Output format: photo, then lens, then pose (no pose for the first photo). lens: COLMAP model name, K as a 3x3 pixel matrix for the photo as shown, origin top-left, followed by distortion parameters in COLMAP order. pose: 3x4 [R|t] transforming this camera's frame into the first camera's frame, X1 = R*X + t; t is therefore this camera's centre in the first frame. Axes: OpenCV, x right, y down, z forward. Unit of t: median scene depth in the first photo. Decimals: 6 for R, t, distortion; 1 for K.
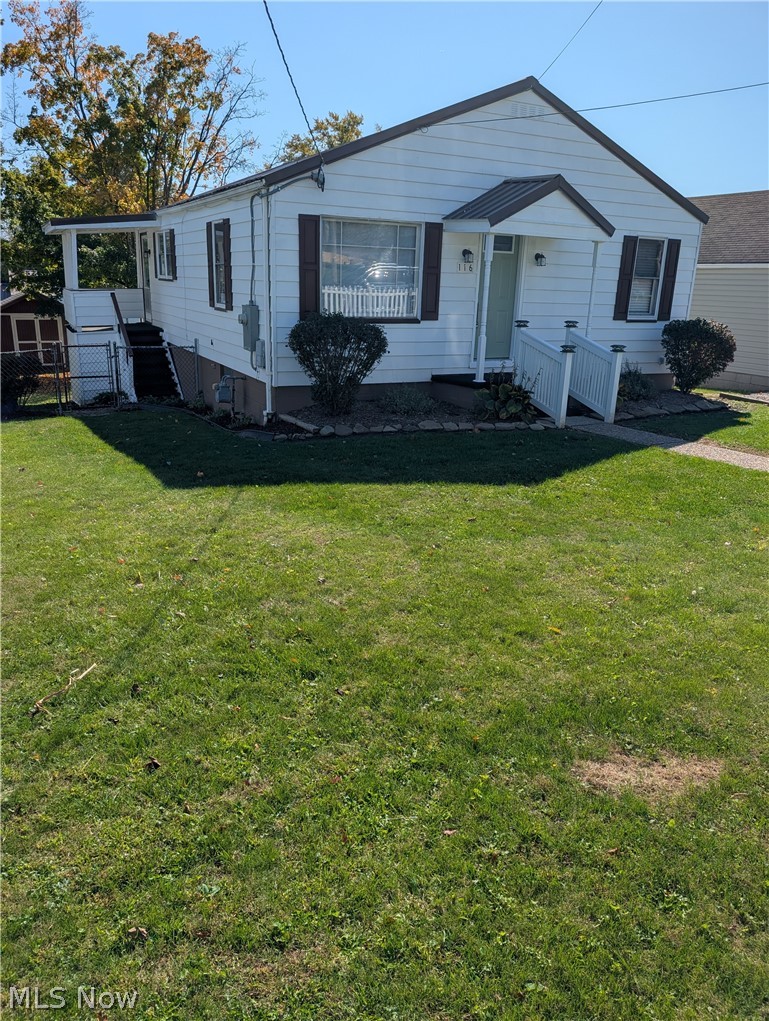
lens RADIAL K [[744.2, 0, 384.5], [0, 744.2, 510.5], [0, 0, 1]] dist [0.000069, -0.000943]
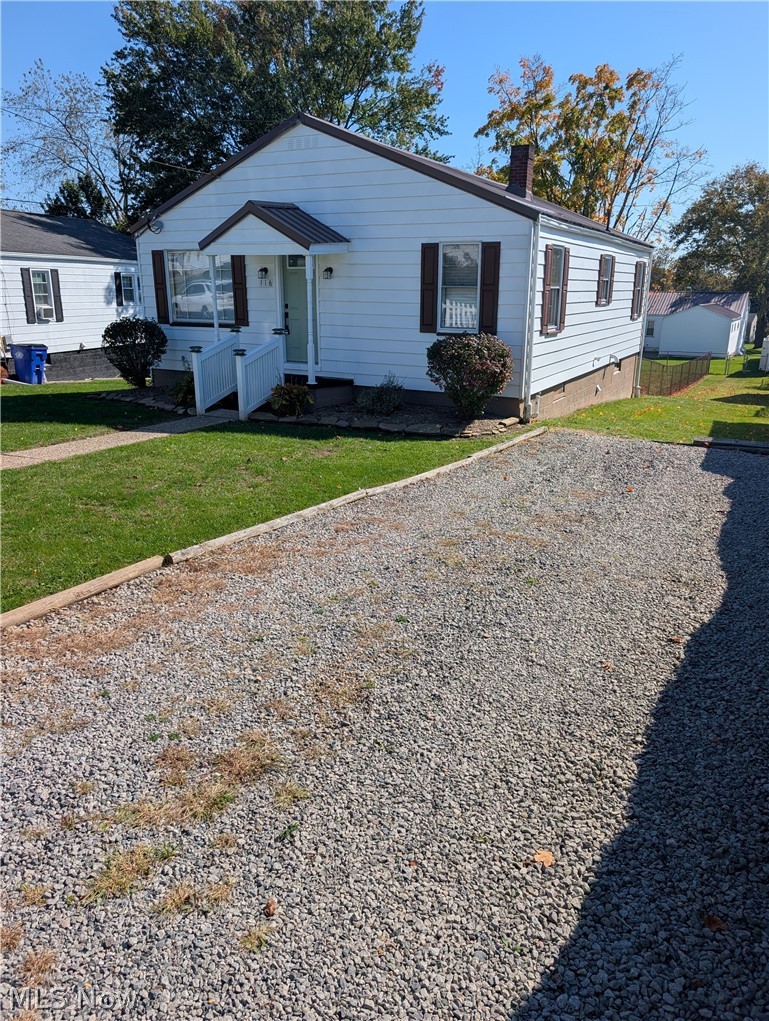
lens RADIAL K [[744.2, 0, 384.5], [0, 744.2, 510.5], [0, 0, 1]] dist [0.000069, -0.000943]
pose [[0.594492, 0.198537, -0.779207, 1.190177], [-0.236520, 0.969346, 0.066531, -0.095202], [0.768530, 0.144745, 0.623226, 0.446260]]
